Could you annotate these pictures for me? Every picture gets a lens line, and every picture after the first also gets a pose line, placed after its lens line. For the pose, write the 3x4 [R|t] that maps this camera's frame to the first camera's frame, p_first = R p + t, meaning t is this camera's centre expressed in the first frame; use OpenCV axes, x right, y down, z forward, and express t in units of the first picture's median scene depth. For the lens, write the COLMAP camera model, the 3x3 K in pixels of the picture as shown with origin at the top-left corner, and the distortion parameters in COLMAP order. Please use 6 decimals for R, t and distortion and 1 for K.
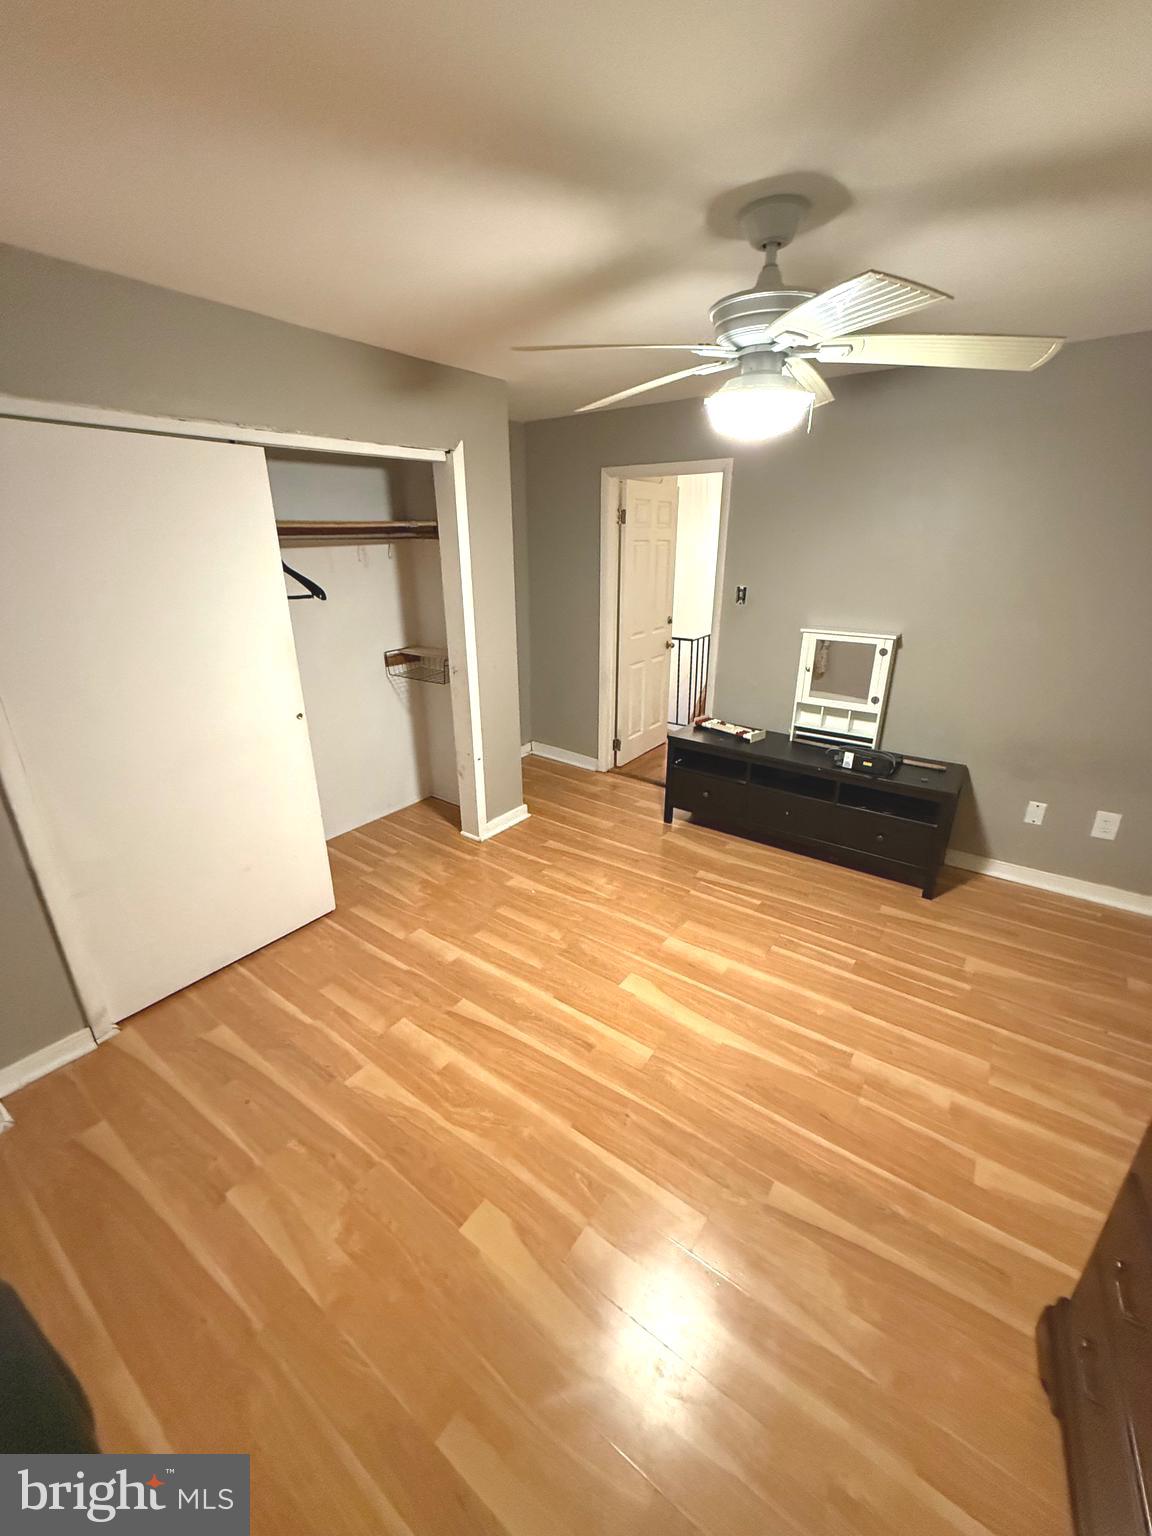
lens RADIAL K [[612.9, 0, 576.0], [0, 612.9, 768.0], [0, 0, 1]] dist [0.000307, 0.000056]
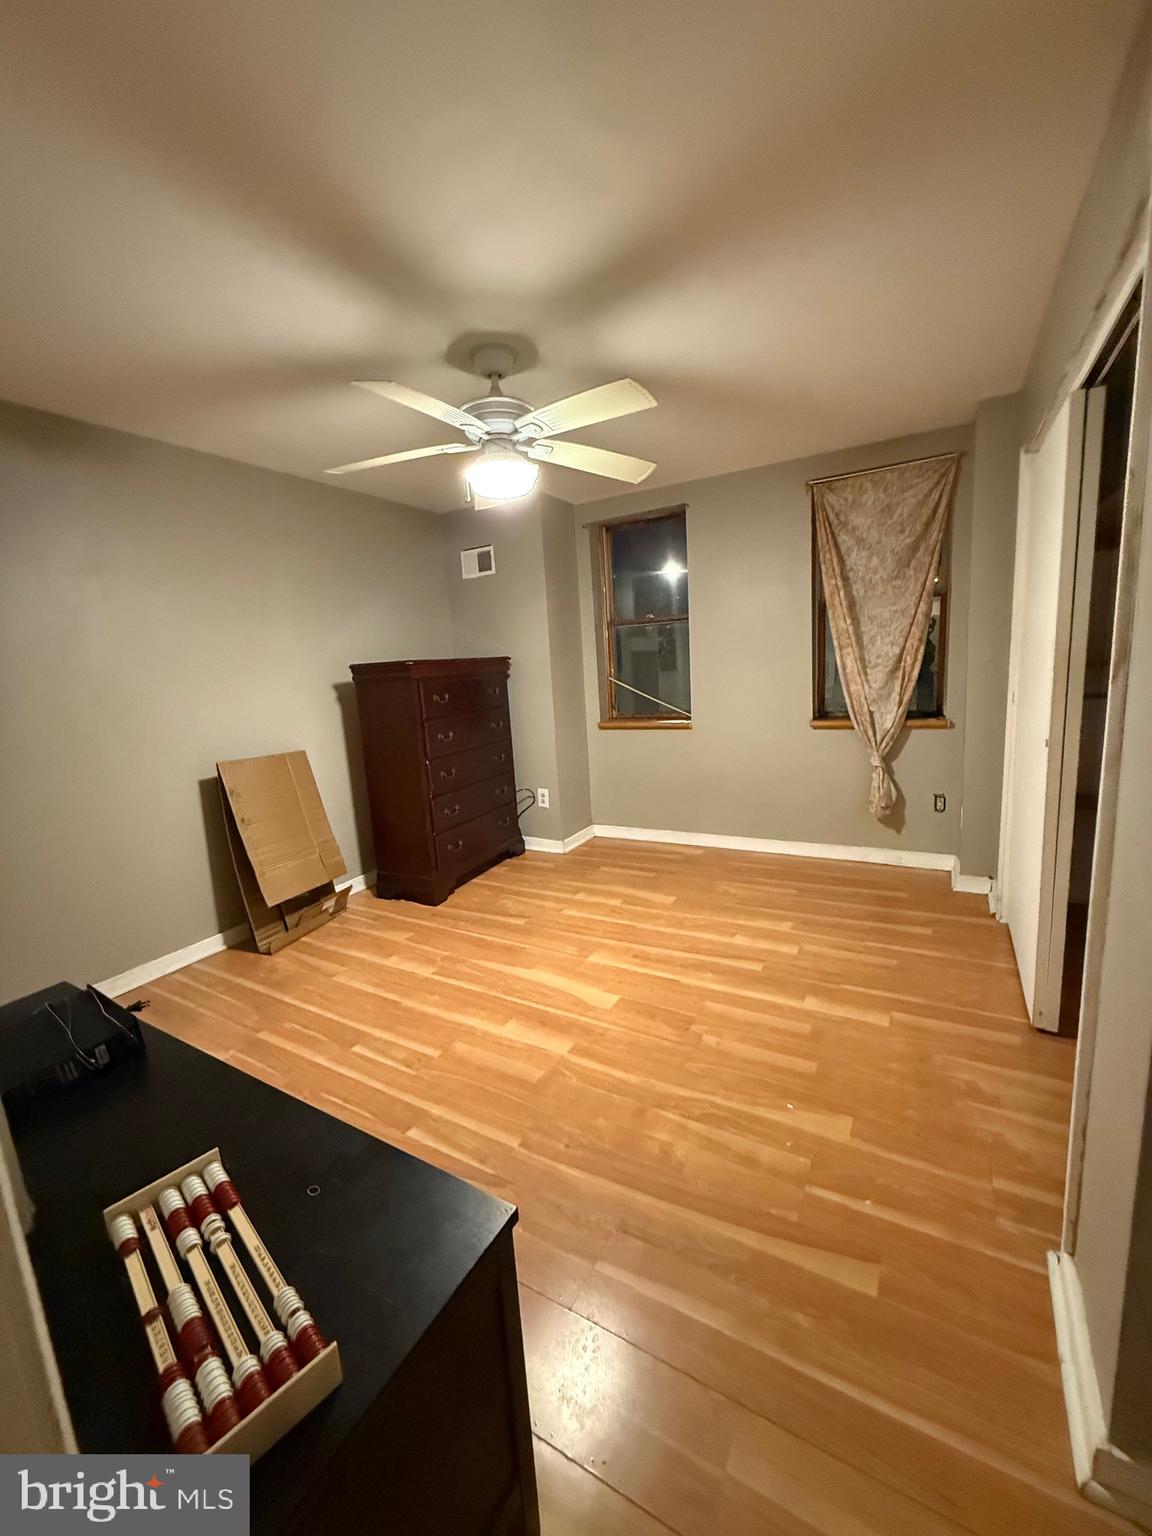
lens RADIAL K [[612.9, 0, 576.0], [0, 612.9, 768.0], [0, 0, 1]] dist [0.000307, 0.000056]
pose [[-0.993142, 0.080735, -0.084564, 0.194745], [0.026630, 0.860490, 0.508771, -0.472289], [0.113842, 0.503030, -0.856739, 1.656808]]
